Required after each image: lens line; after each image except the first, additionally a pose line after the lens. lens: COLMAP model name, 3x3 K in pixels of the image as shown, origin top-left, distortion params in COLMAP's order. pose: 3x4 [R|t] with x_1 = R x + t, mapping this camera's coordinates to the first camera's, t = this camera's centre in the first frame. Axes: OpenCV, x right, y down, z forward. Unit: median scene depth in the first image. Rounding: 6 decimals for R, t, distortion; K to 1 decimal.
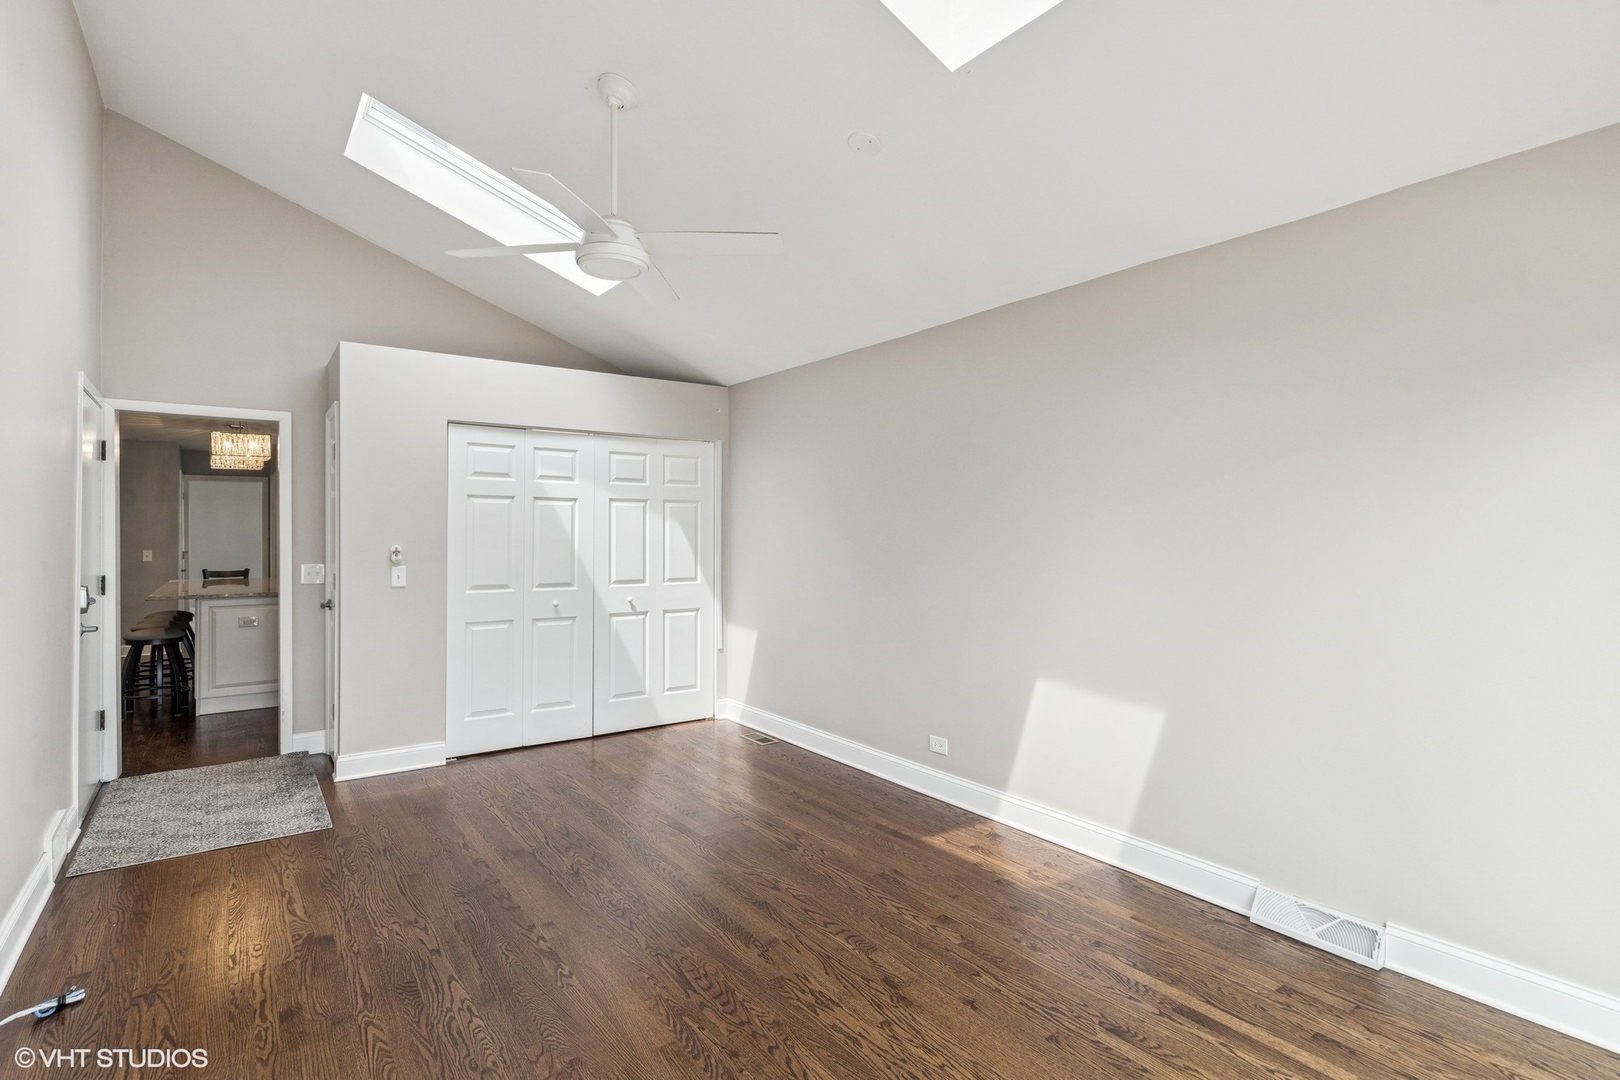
lens RADIAL K [[777.7, 0, 808.9], [0, 777.7, 535.8], [0, 0, 1]] dist [0.003215, 0.000284]
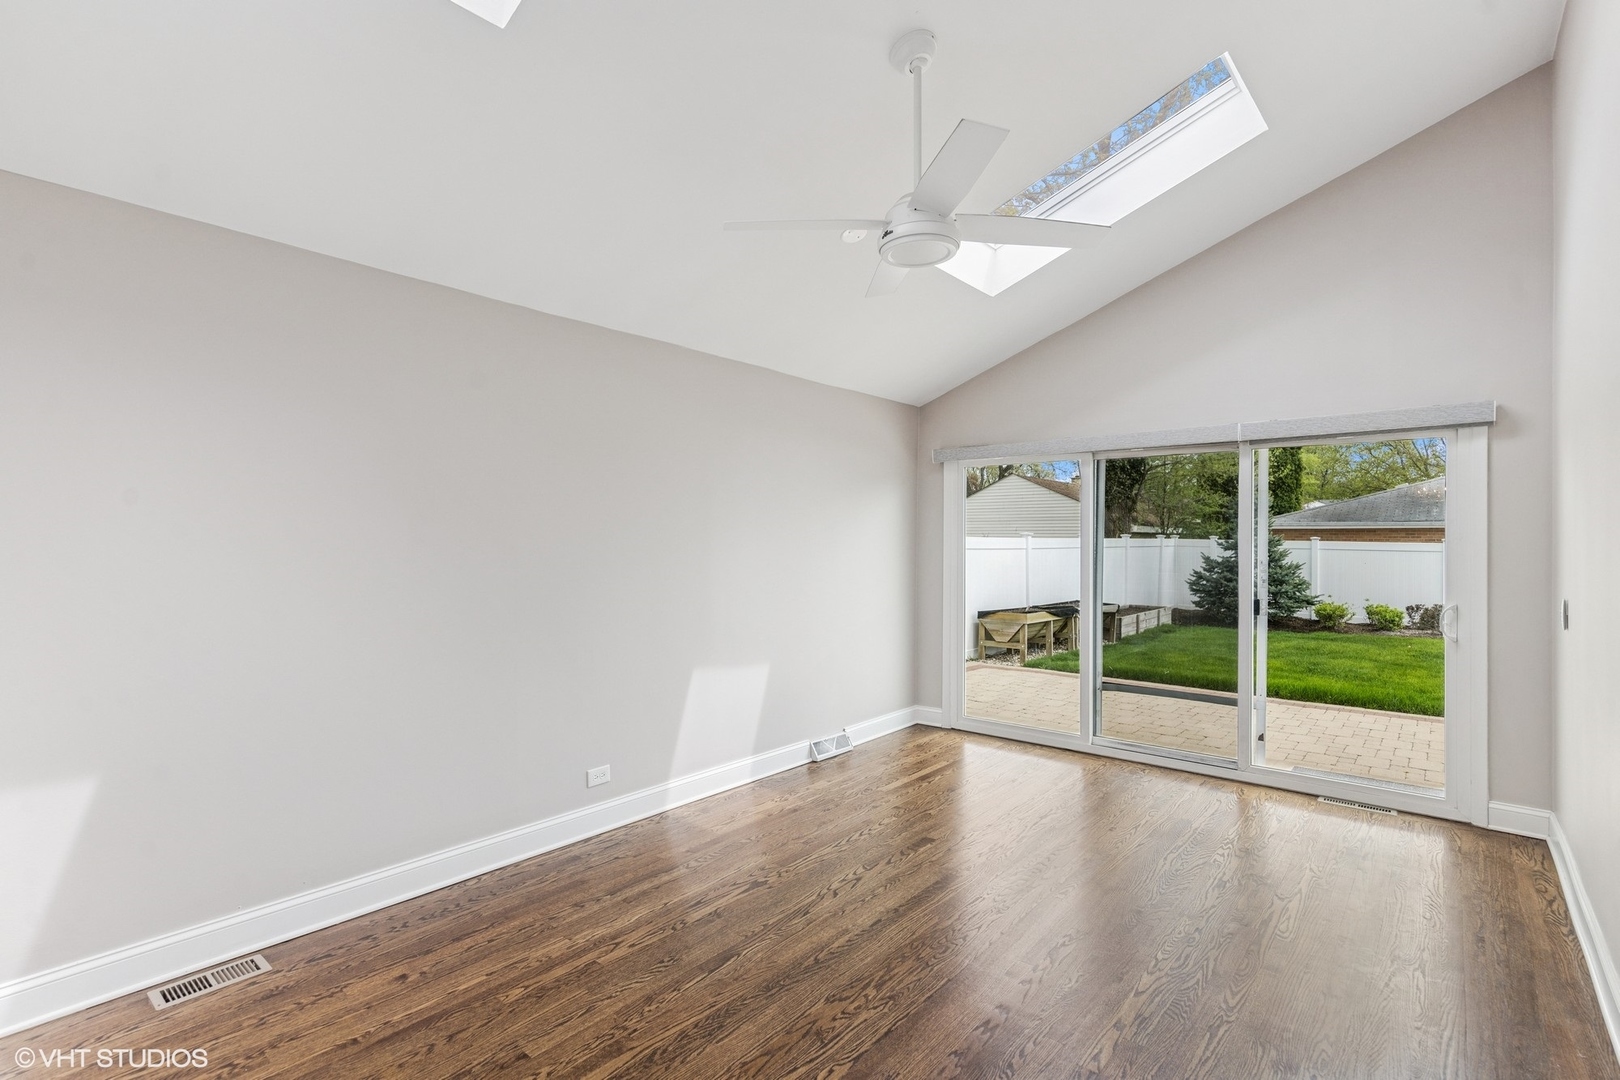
lens RADIAL K [[777.7, 0, 801.0], [0, 777.7, 538.8], [0, 0, 1]] dist [0.003215, 0.000284]
pose [[-0.231571, 0.002046, 0.972816, -1.021777], [0.001723, 0.999997, -0.001693, -0.014514], [-0.972817, 0.001284, -0.231574, 1.263863]]
